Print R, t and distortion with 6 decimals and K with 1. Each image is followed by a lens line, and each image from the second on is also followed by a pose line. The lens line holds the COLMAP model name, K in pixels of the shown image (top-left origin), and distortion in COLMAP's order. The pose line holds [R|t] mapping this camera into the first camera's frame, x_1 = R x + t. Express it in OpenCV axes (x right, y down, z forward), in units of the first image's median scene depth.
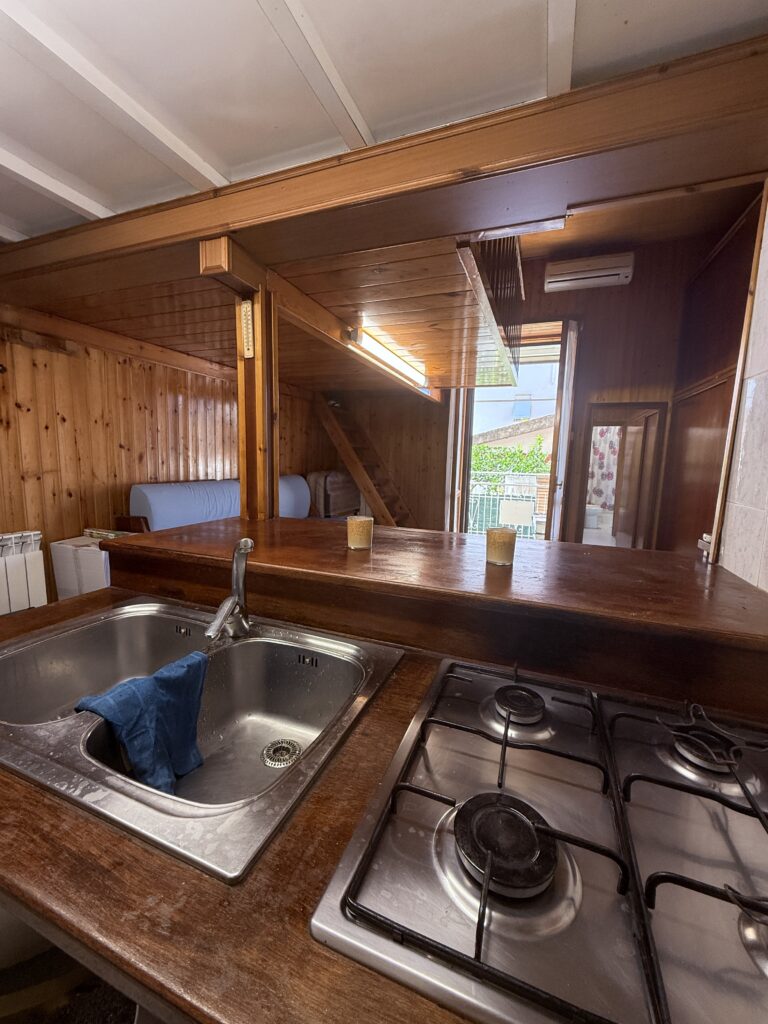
lens RADIAL K [[406.9, 0, 383.4], [0, 406.9, 509.2], [0, 0, 1]] dist [-0.001717, 0.000133]
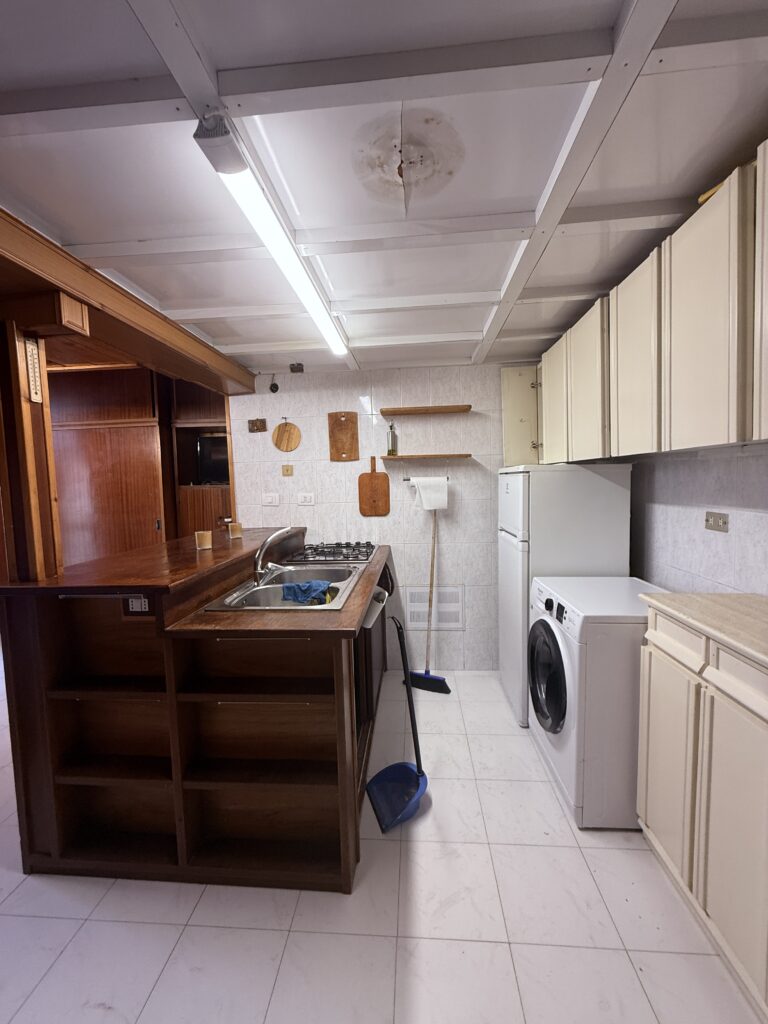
lens RADIAL K [[406.9, 0, 384.7], [0, 406.9, 508.9], [0, 0, 1]] dist [-0.001717, 0.000133]
pose [[-0.292025, -0.081137, 0.952963, -0.840665], [0.145178, 0.981088, 0.128020, -0.078872], [-0.945328, 0.175734, -0.274723, 0.315274]]
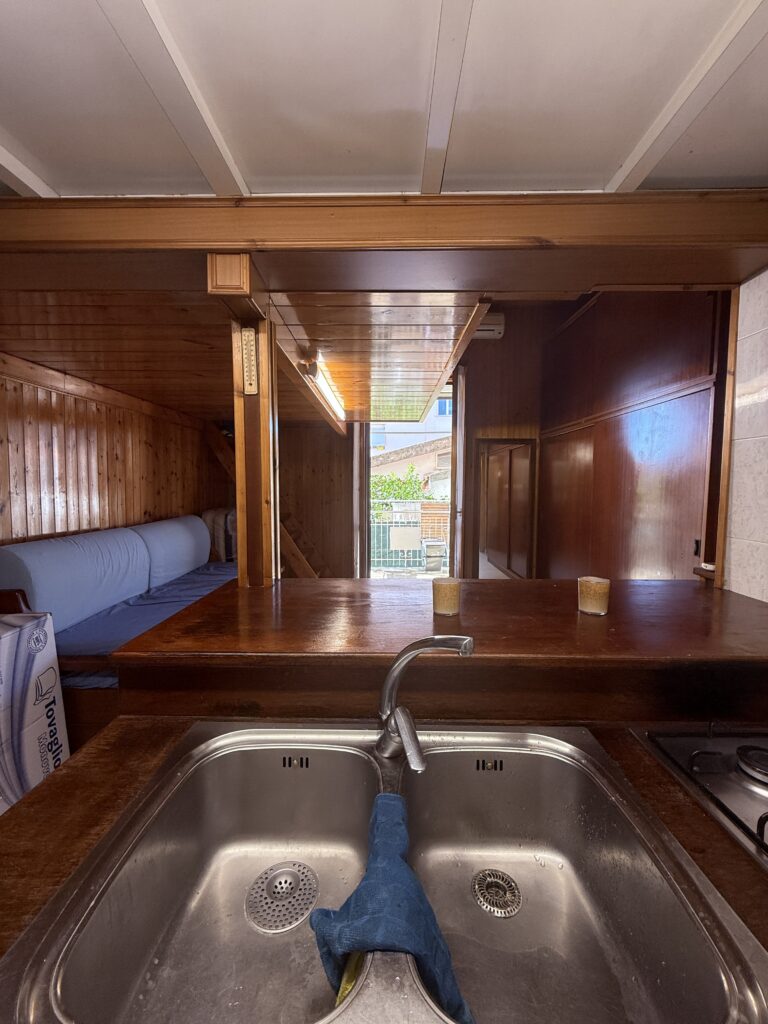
lens RADIAL K [[406.9, 0, 383.2], [0, 406.9, 508.4], [0, 0, 1]] dist [-0.001717, 0.000133]
pose [[0.936680, -0.044827, 0.347306, -0.216900], [0.066891, 0.996415, -0.051797, -0.043430], [-0.343739, 0.071749, 0.936320, 0.078645]]
